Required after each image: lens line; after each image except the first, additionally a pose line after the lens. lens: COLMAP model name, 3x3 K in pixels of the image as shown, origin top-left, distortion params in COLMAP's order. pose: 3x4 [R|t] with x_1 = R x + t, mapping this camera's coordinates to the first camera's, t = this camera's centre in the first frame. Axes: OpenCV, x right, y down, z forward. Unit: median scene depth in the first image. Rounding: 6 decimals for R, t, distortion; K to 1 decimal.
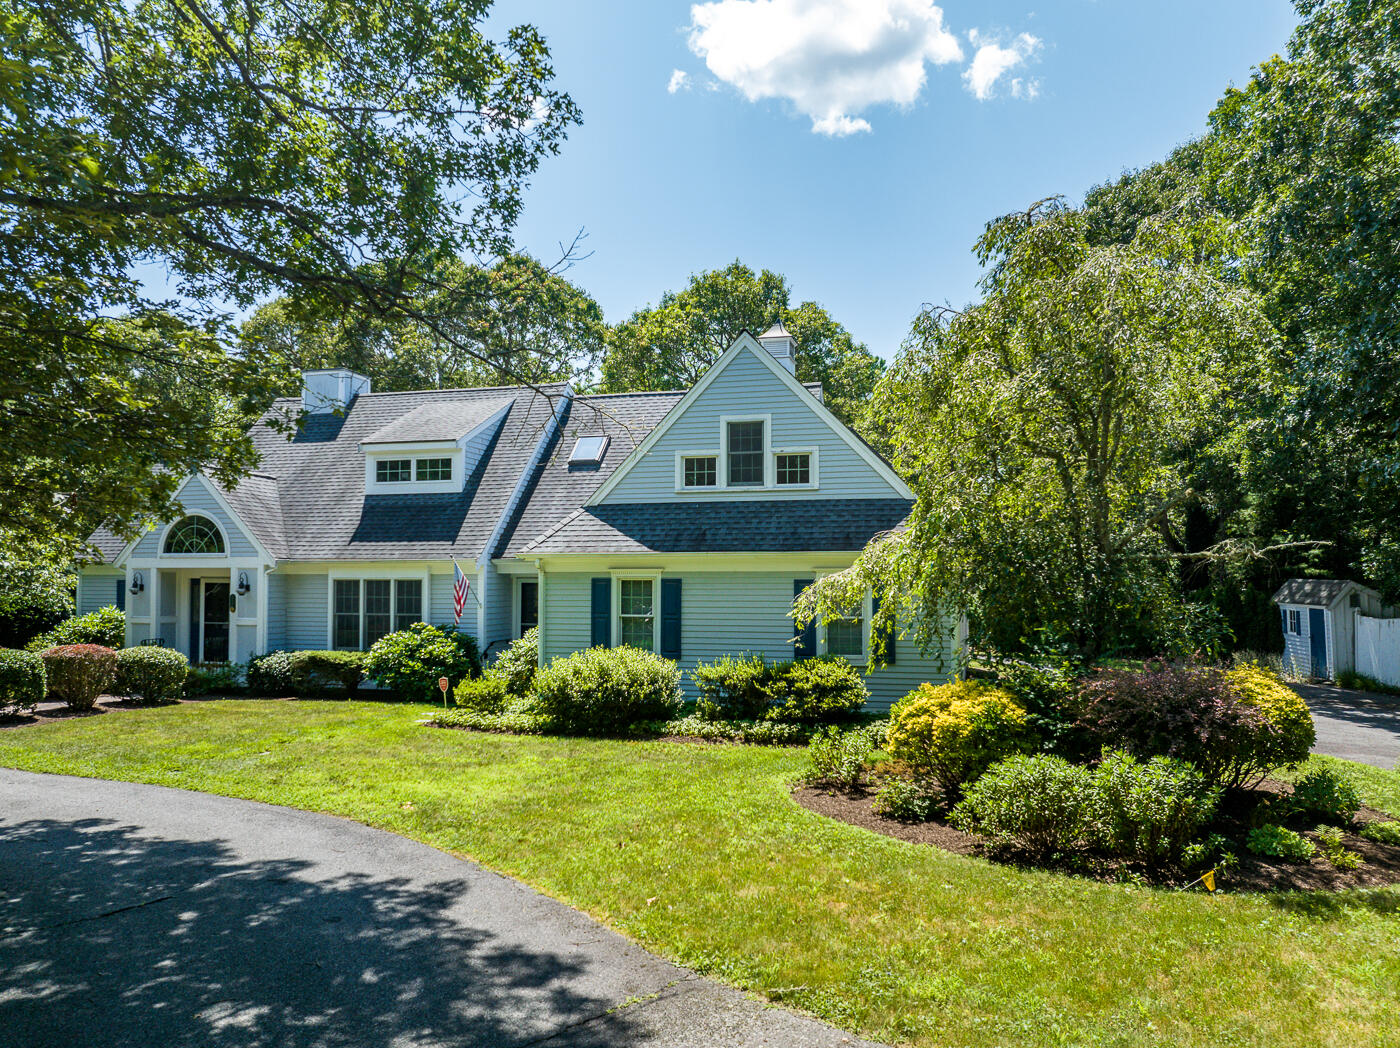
lens RADIAL K [[987.2, 0, 723.2], [0, 987.2, 554.2], [0, 0, 1]] dist [-0.037725, -0.000683]
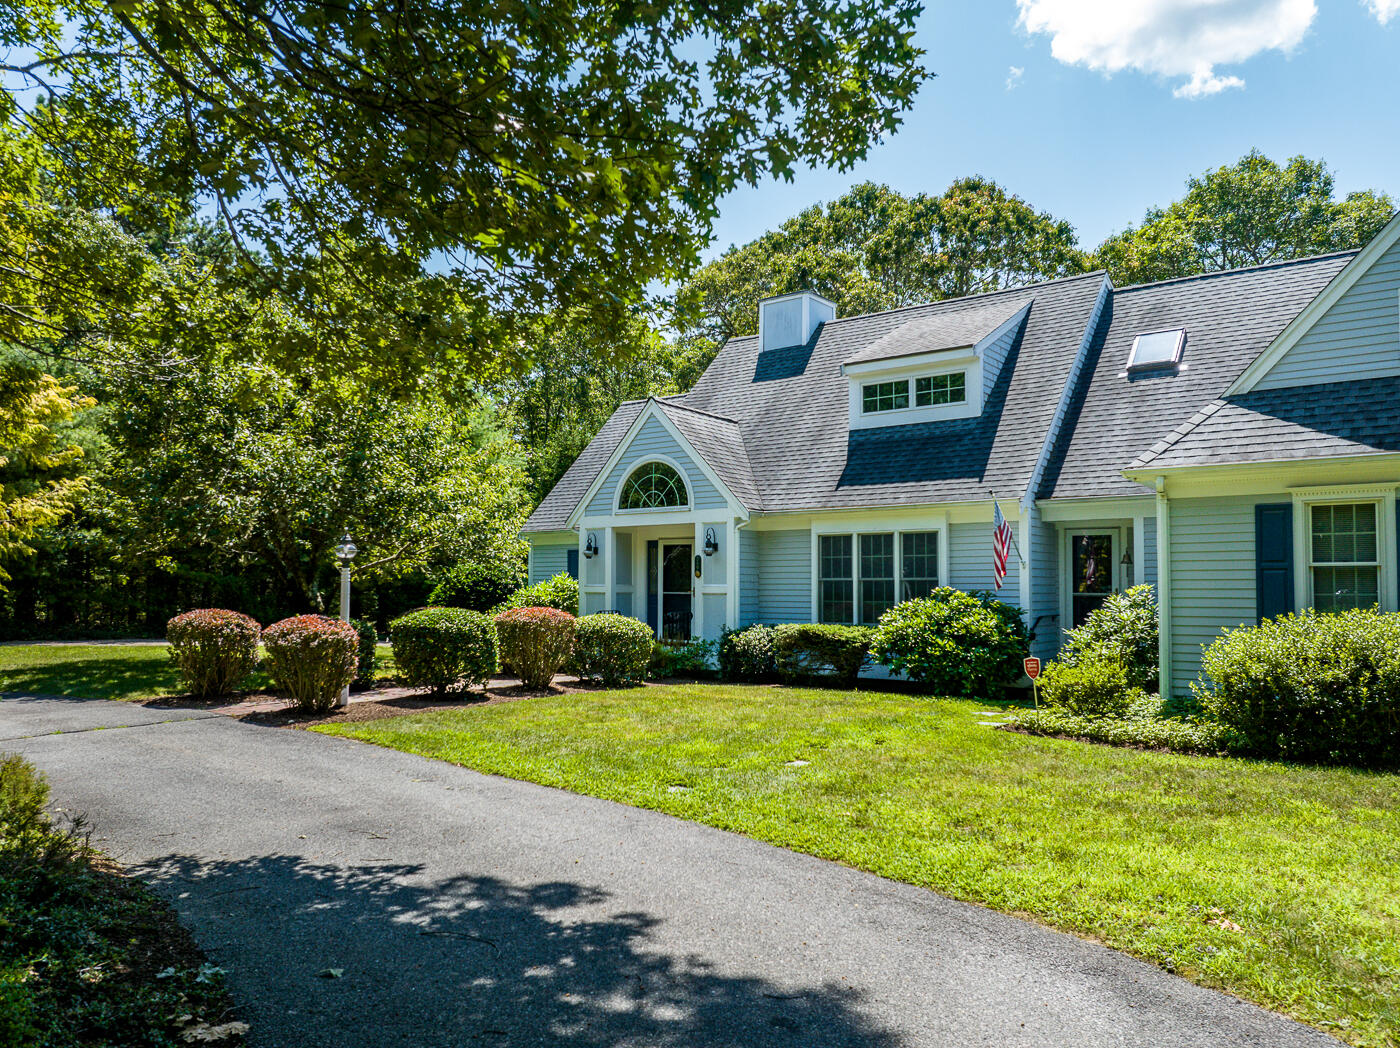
lens RADIAL K [[993.1, 0, 702.2], [0, 993.1, 538.6], [0, 0, 1]] dist [-0.044051, -0.001735]
pose [[0.916971, -0.018186, -0.398540, -0.185424], [0.009519, 0.999673, -0.023716, 0.050907], [0.398841, 0.017953, 0.916844, 0.268826]]
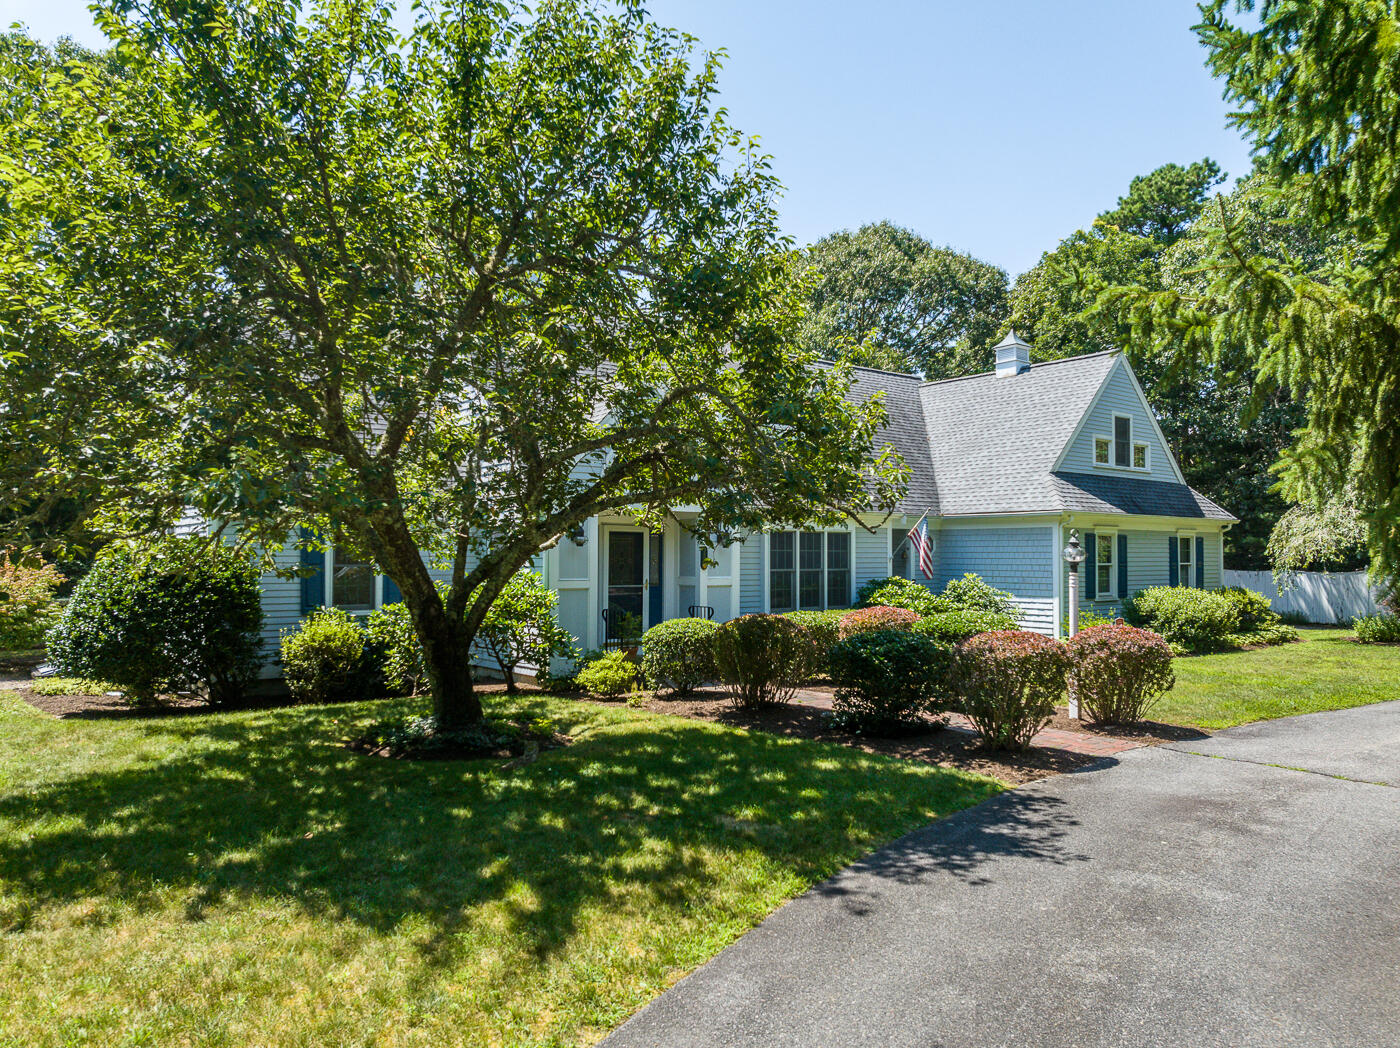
lens RADIAL K [[993.1, 0, 702.2], [0, 993.1, 538.6], [0, 0, 1]] dist [-0.044051, -0.001735]
pose [[0.610726, 0.019466, 0.791603, -1.227073], [-0.018312, 0.999778, -0.010458, 0.047685], [-0.791630, -0.008109, 0.610947, 0.568969]]
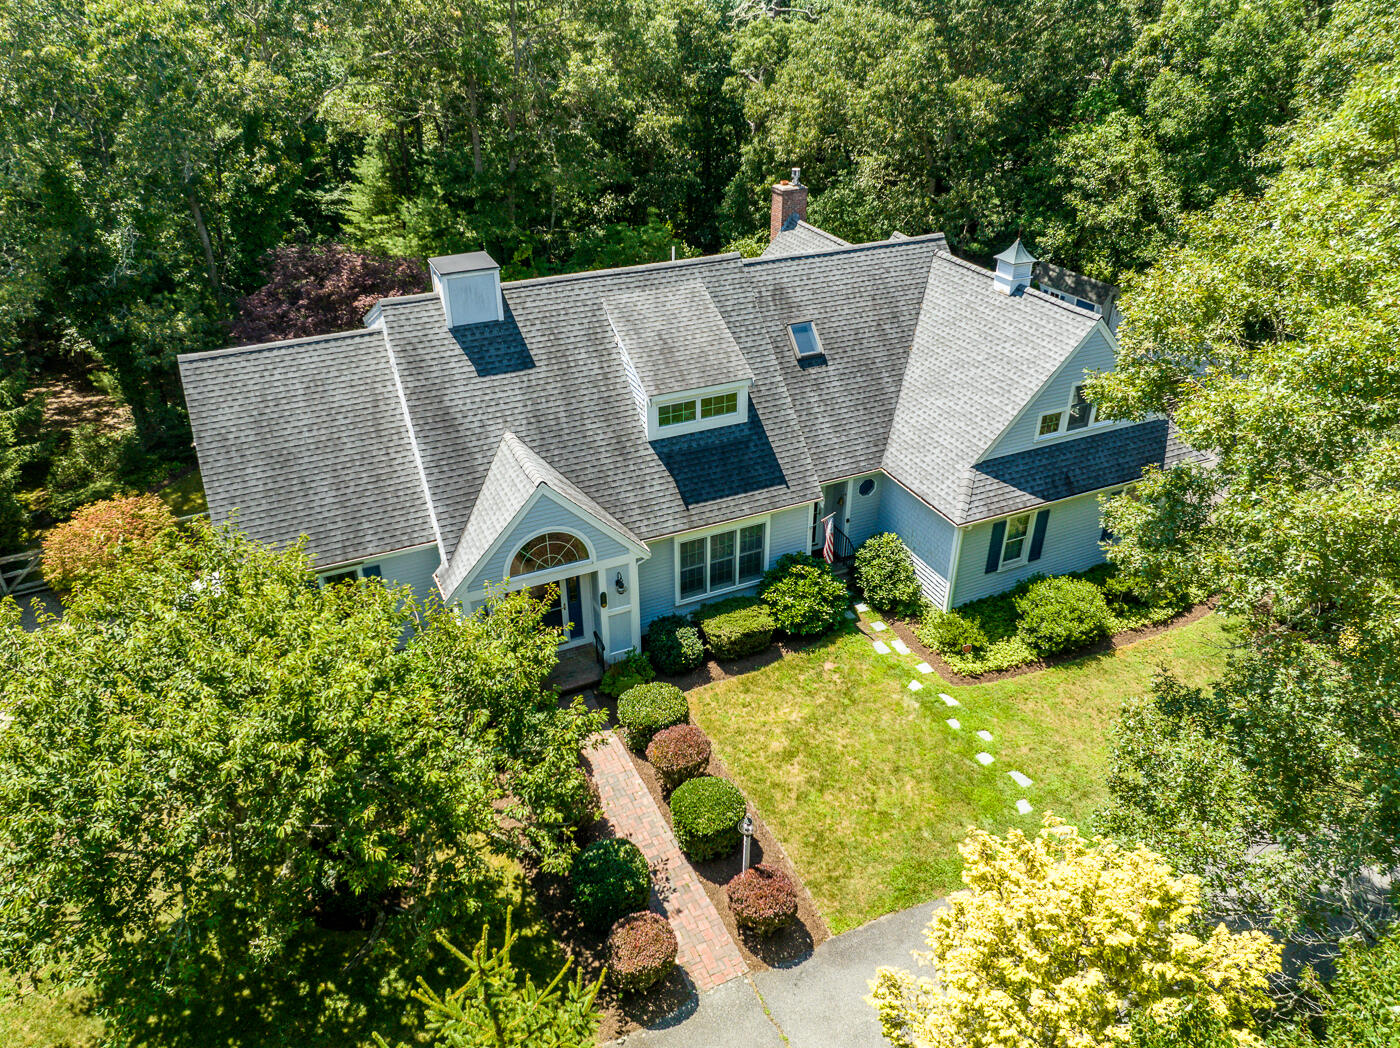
lens RADIAL K [[993.1, 0, 702.2], [0, 993.1, 538.6], [0, 0, 1]] dist [-0.044051, -0.001735]
pose [[0.770756, -0.332170, 0.543689, -1.036326], [-0.015762, 0.843138, 0.537466, -0.591244], [-0.636935, -0.422825, 0.644618, 0.348763]]
